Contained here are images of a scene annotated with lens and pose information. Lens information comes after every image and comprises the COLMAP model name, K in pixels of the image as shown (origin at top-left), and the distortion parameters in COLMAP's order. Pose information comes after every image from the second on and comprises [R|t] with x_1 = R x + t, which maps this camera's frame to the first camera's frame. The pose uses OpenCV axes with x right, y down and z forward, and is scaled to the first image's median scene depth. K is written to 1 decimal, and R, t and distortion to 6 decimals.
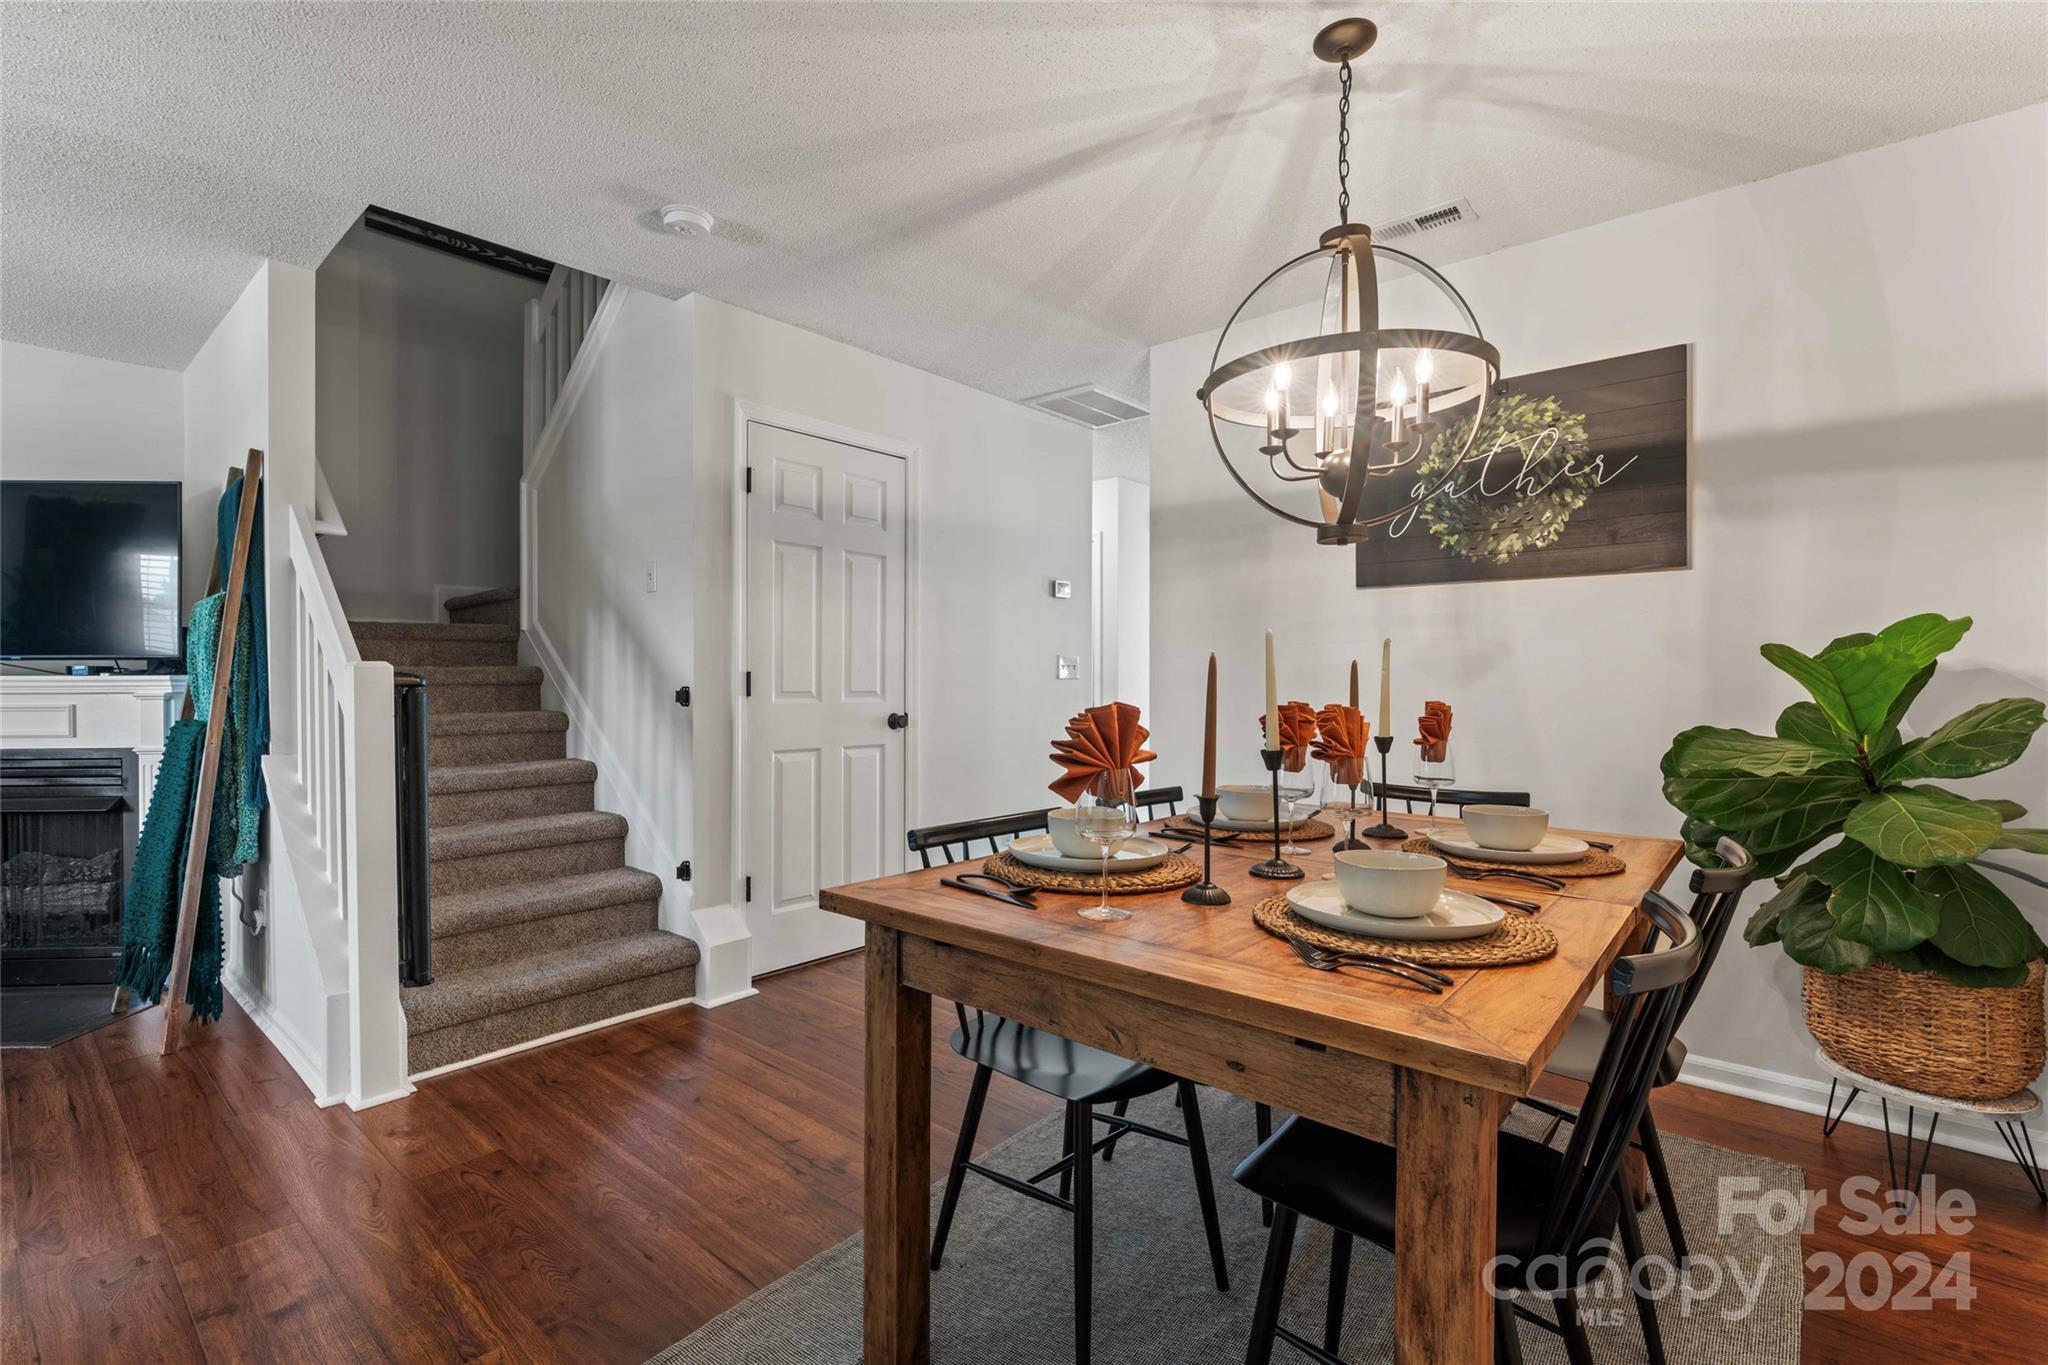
lens RADIAL K [[921.1, 0, 1014.4], [0, 921.1, 684.5], [0, 0, 1]] dist [-0.003971, 0.001407]
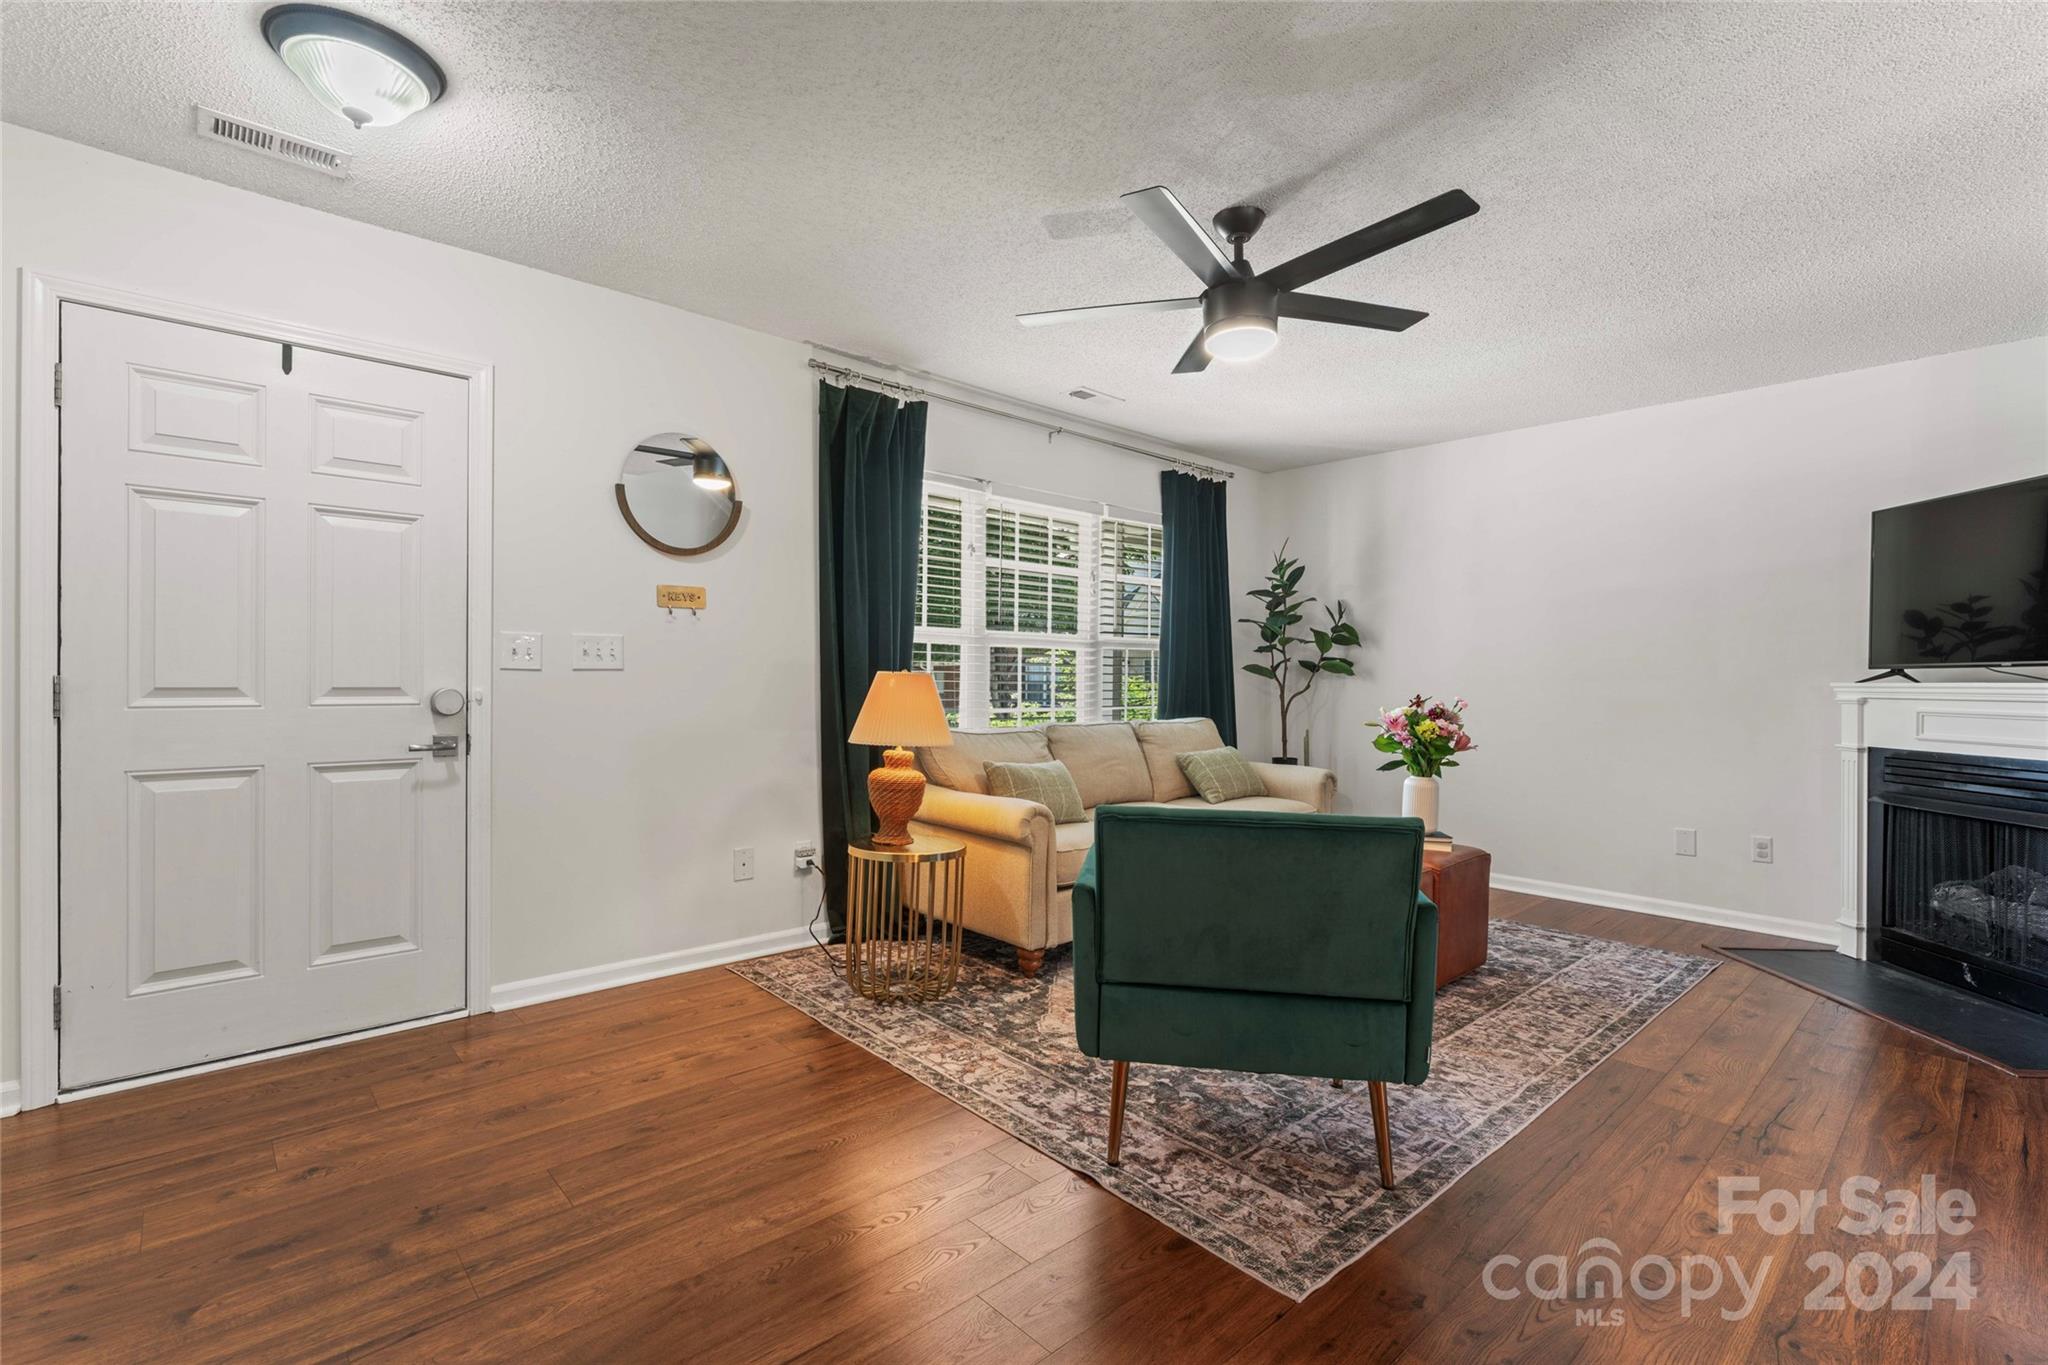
lens RADIAL K [[921.1, 0, 1022.7], [0, 921.1, 681.0], [0, 0, 1]] dist [-0.003971, 0.001407]
pose [[-0.115873, -0.000939, -0.993264, 0.002456], [-0.015487, 0.999880, 0.000861, 0.005094], [0.993143, 0.015482, -0.115874, 0.091627]]
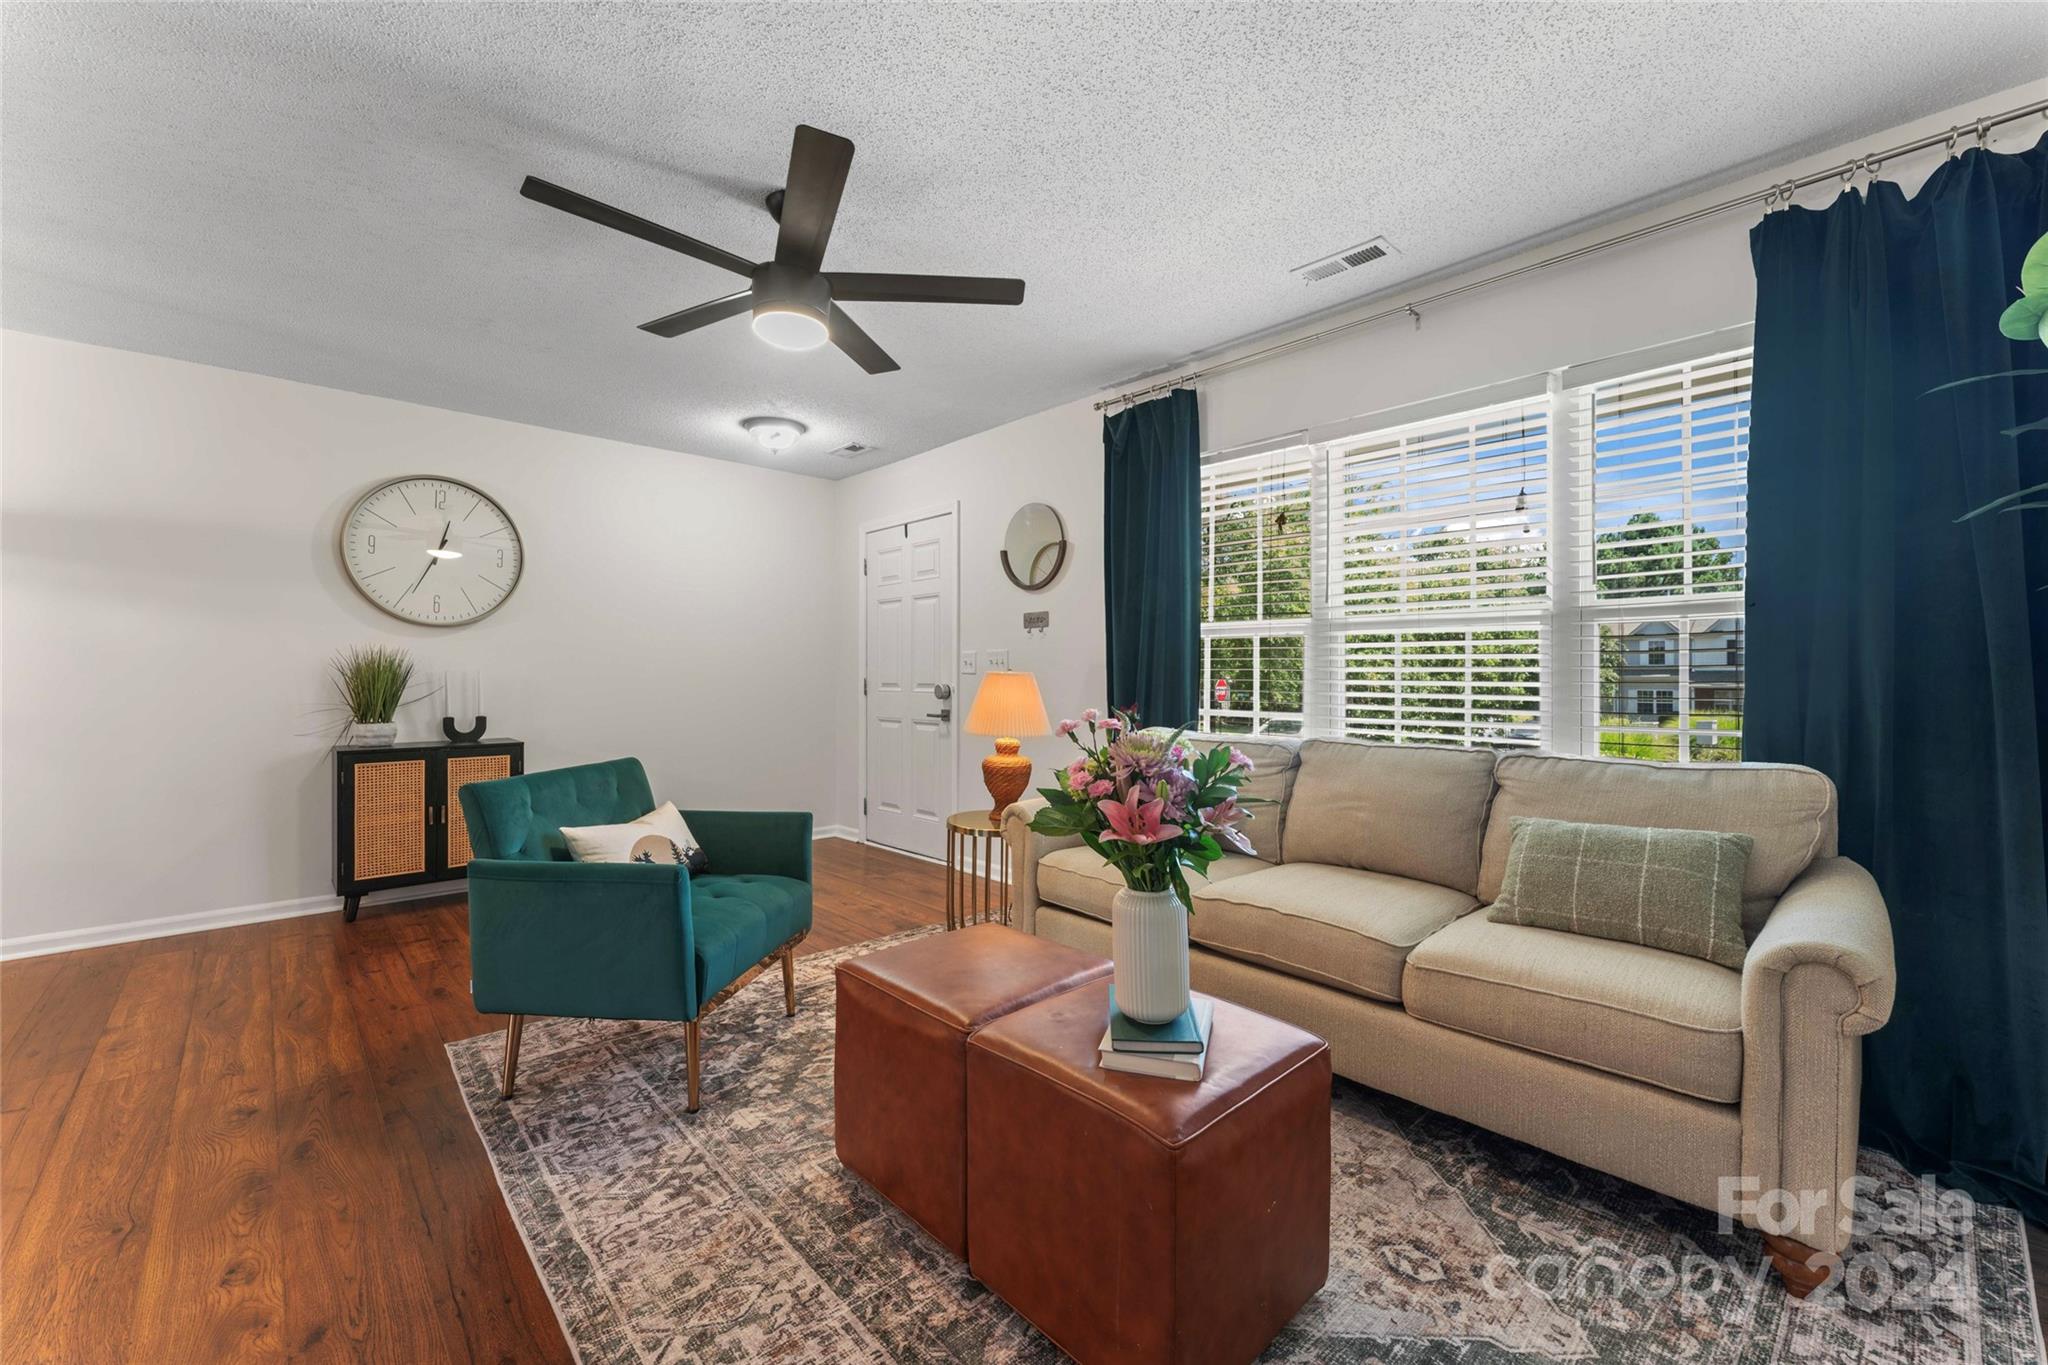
lens RADIAL K [[815.7, 0, 1020.7], [0, 815.7, 679.2], [0, 0, 1]] dist [0.005780, -0.000175]
pose [[-0.994431, -0.004477, 0.105296, -1.339862], [-0.003241, 0.999924, 0.011900, -0.007611], [-0.105341, 0.011492, -0.994370, 1.032640]]
